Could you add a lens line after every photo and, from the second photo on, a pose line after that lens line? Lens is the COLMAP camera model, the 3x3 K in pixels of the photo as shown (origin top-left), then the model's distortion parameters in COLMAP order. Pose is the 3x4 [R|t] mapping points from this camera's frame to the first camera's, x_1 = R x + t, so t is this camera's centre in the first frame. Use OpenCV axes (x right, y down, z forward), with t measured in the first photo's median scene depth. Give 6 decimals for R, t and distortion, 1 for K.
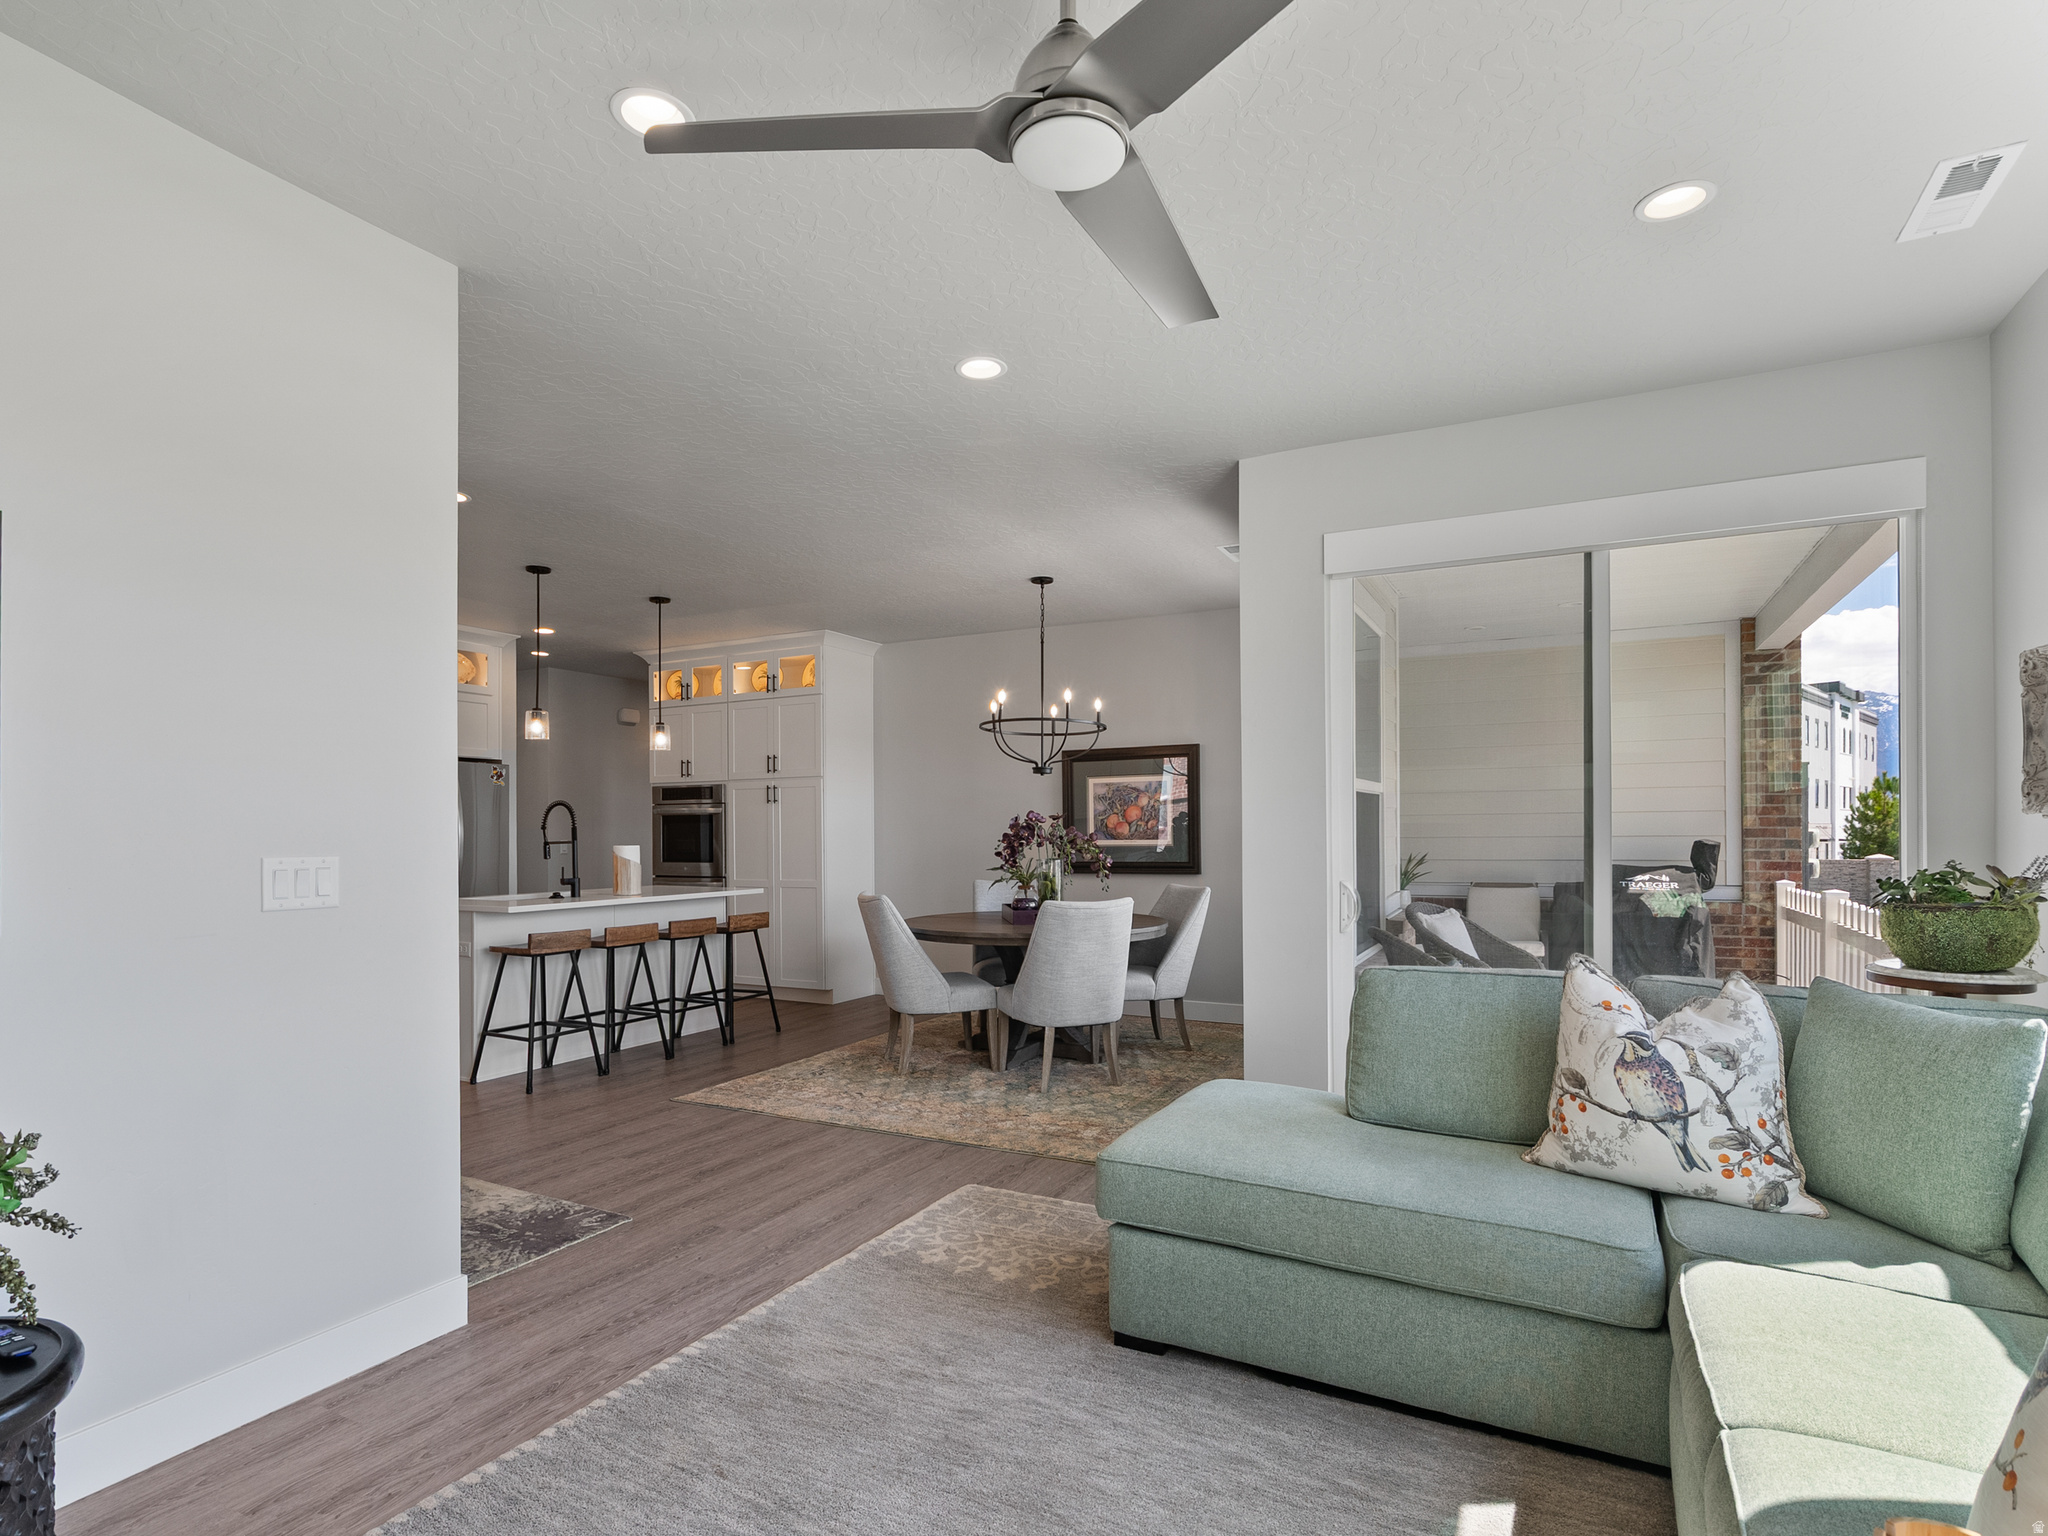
lens RADIAL K [[1048.1, 0, 1008.2], [0, 1048.1, 829.7], [0, 0, 1]] dist [-0.011083, 0.005555]
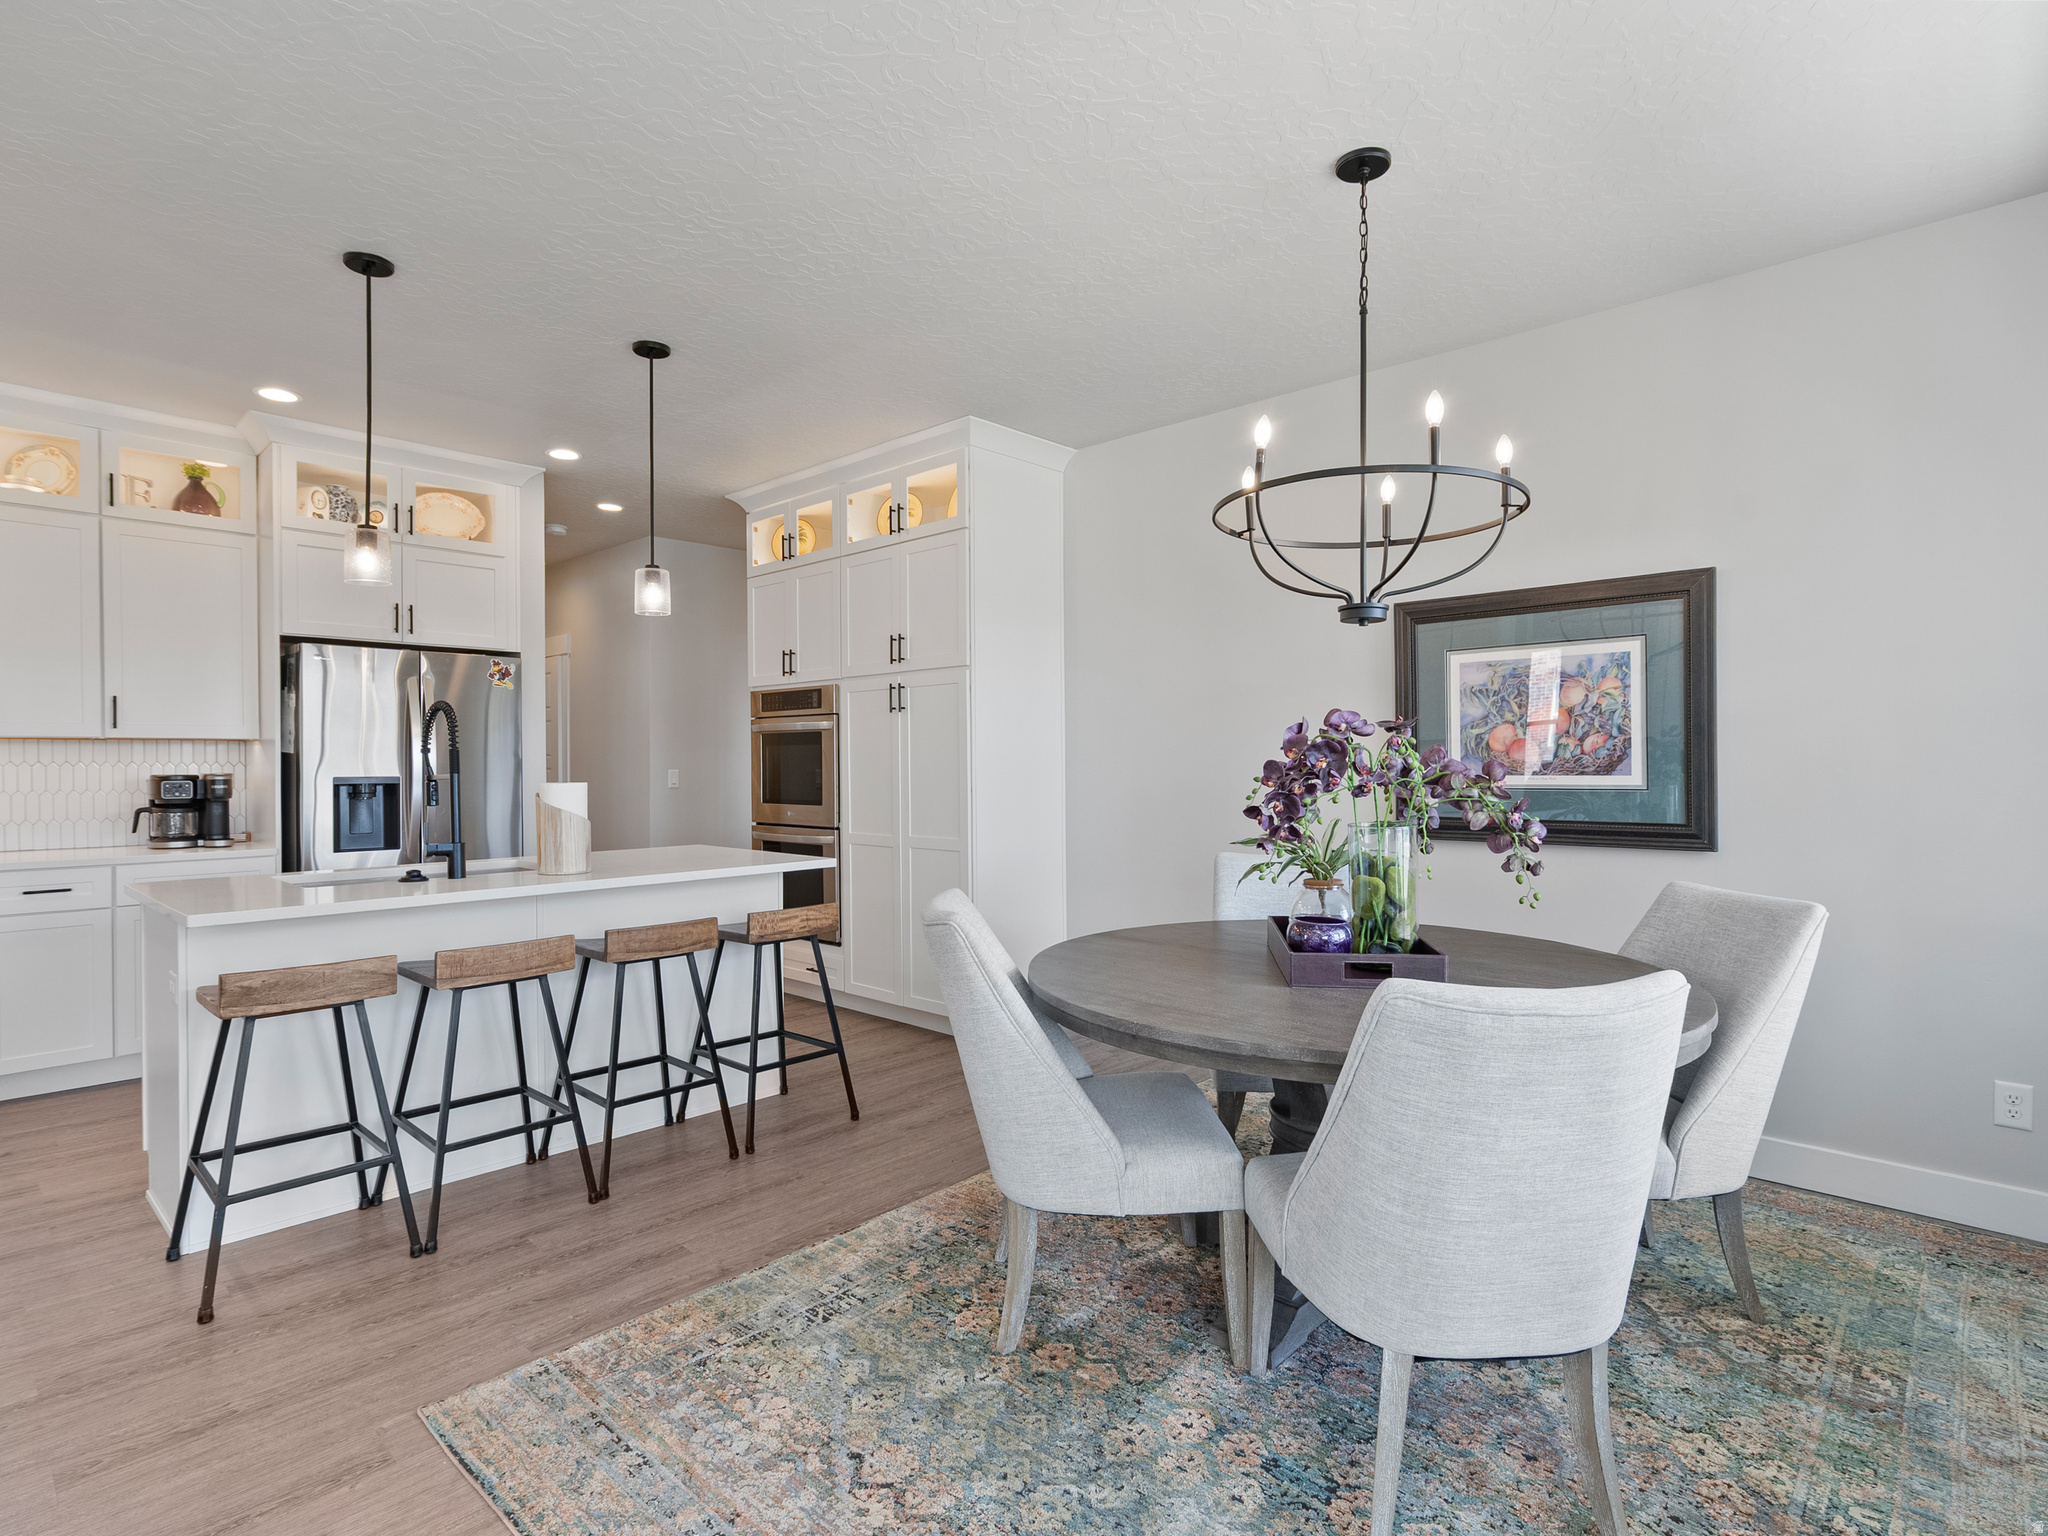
lens RADIAL K [[1048.1, 0, 1017.2], [0, 1048.1, 763.0], [0, 0, 1]] dist [-0.011083, 0.005555]
pose [[0.964410, 0.001088, -0.264408, 0.009097], [0.000569, 0.999981, 0.006193, 0.001266], [0.264409, -0.006123, 0.964391, 0.524704]]
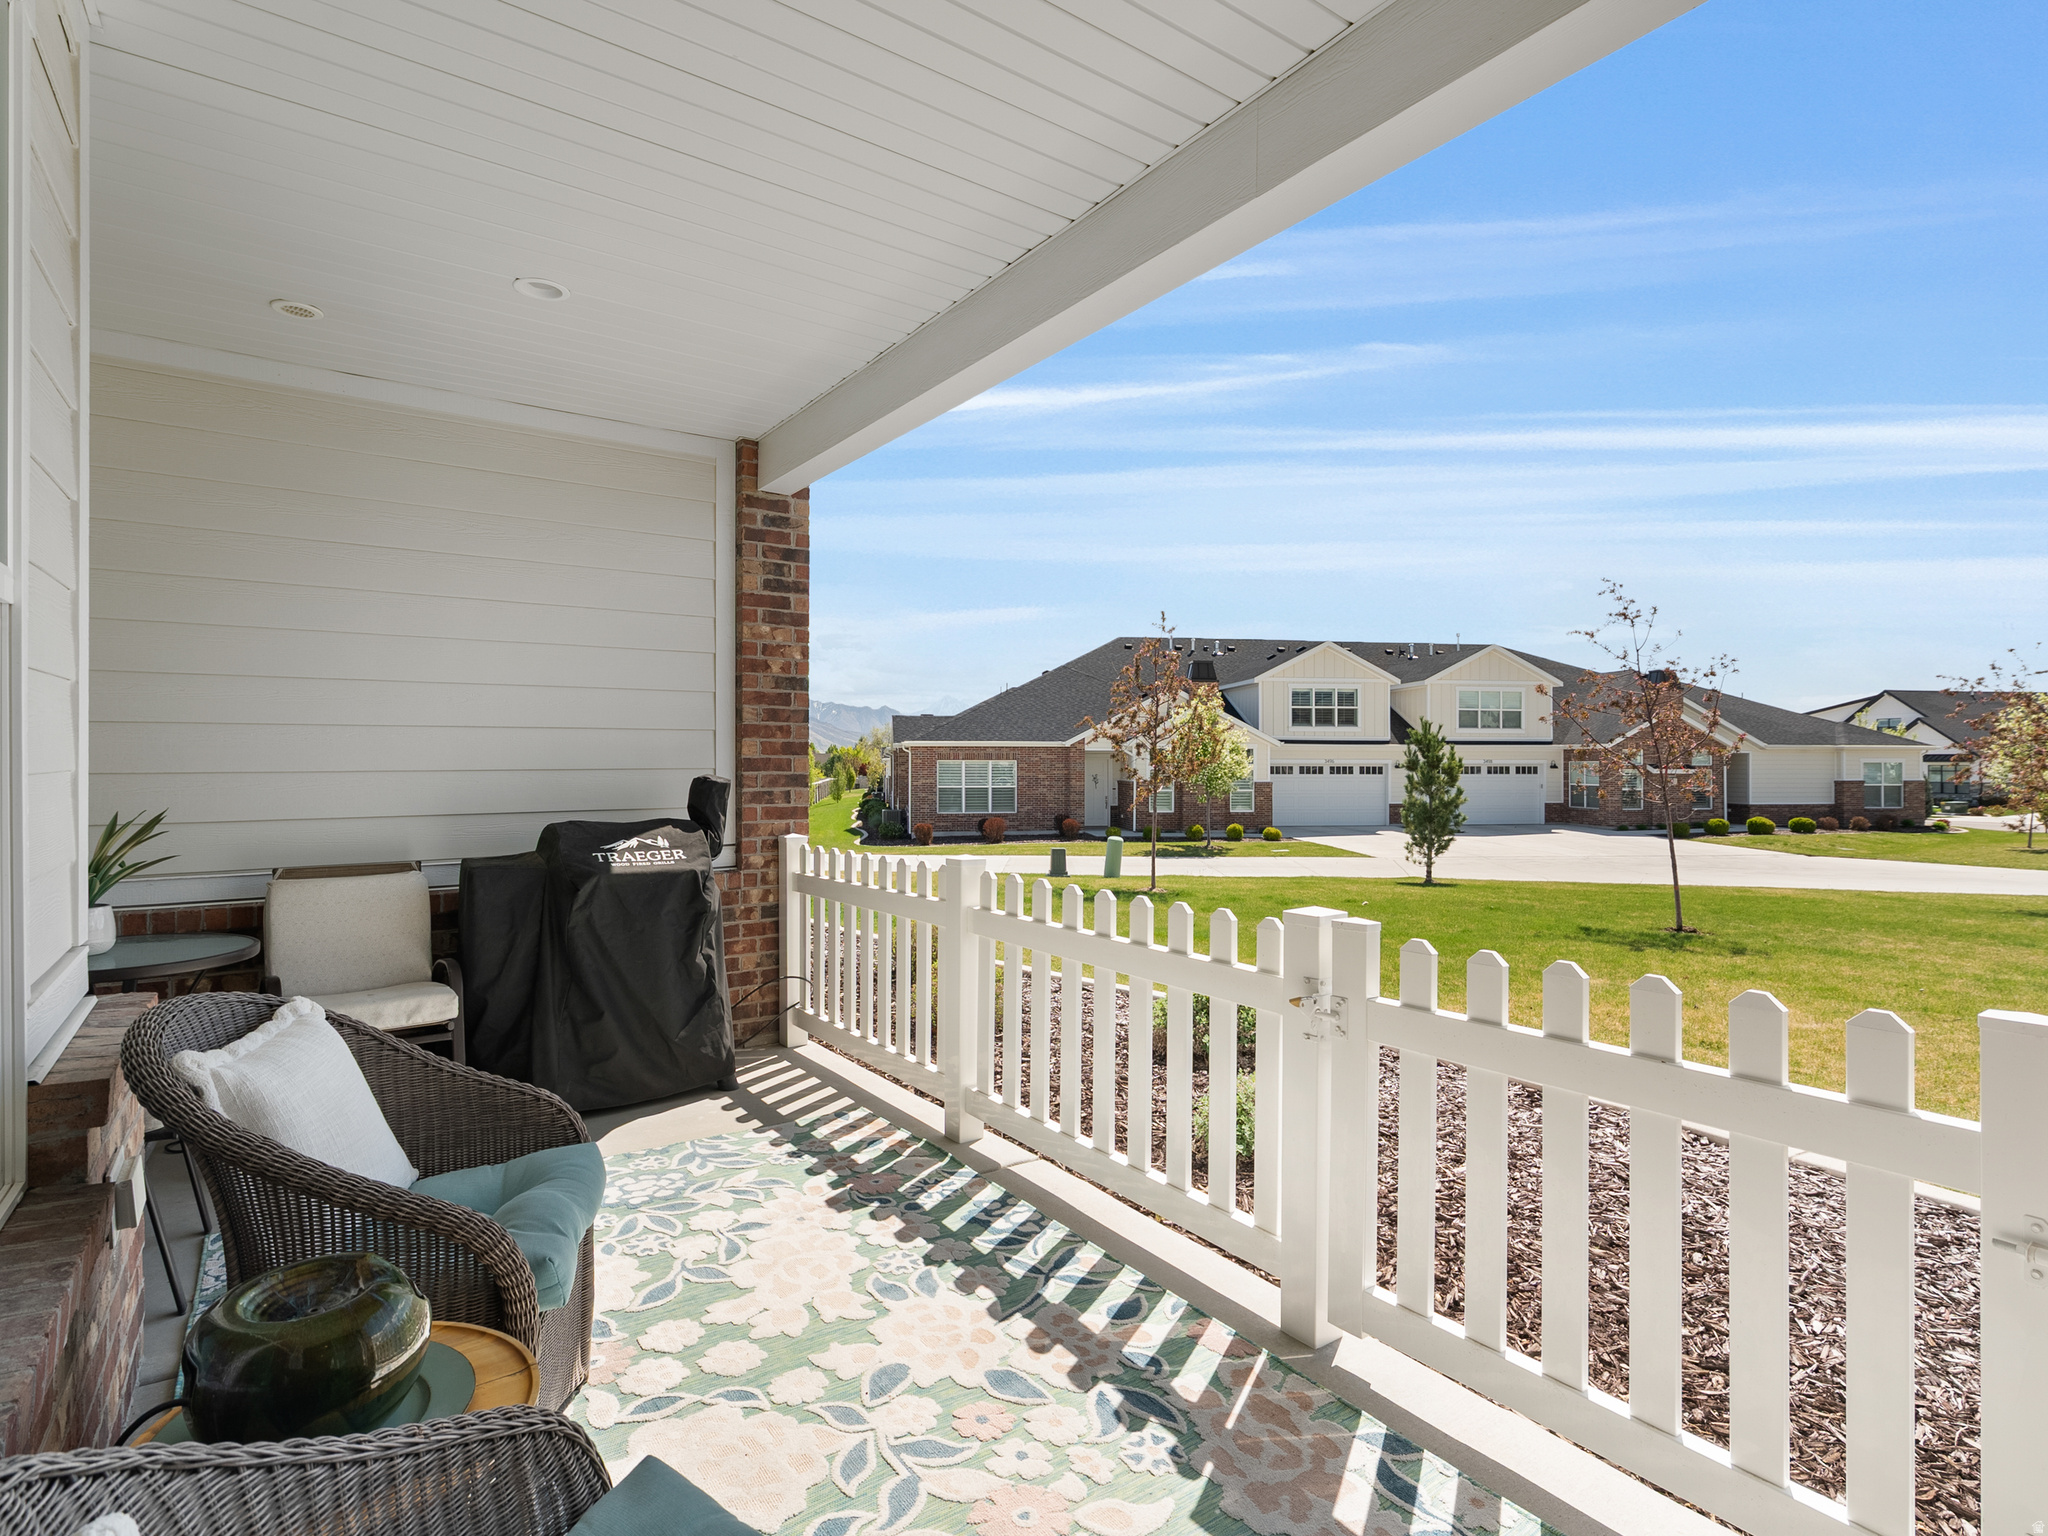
lens RADIAL K [[1048.1, 0, 1033.1], [0, 1048.1, 769.8], [0, 0, 1]] dist [-0.011083, 0.005555]
pose [[0.452675, -0.002538, 0.891672, 0.232410], [-0.003262, 0.999985, 0.004502, 0.003302], [-0.891670, -0.004947, 0.452660, 0.628902]]
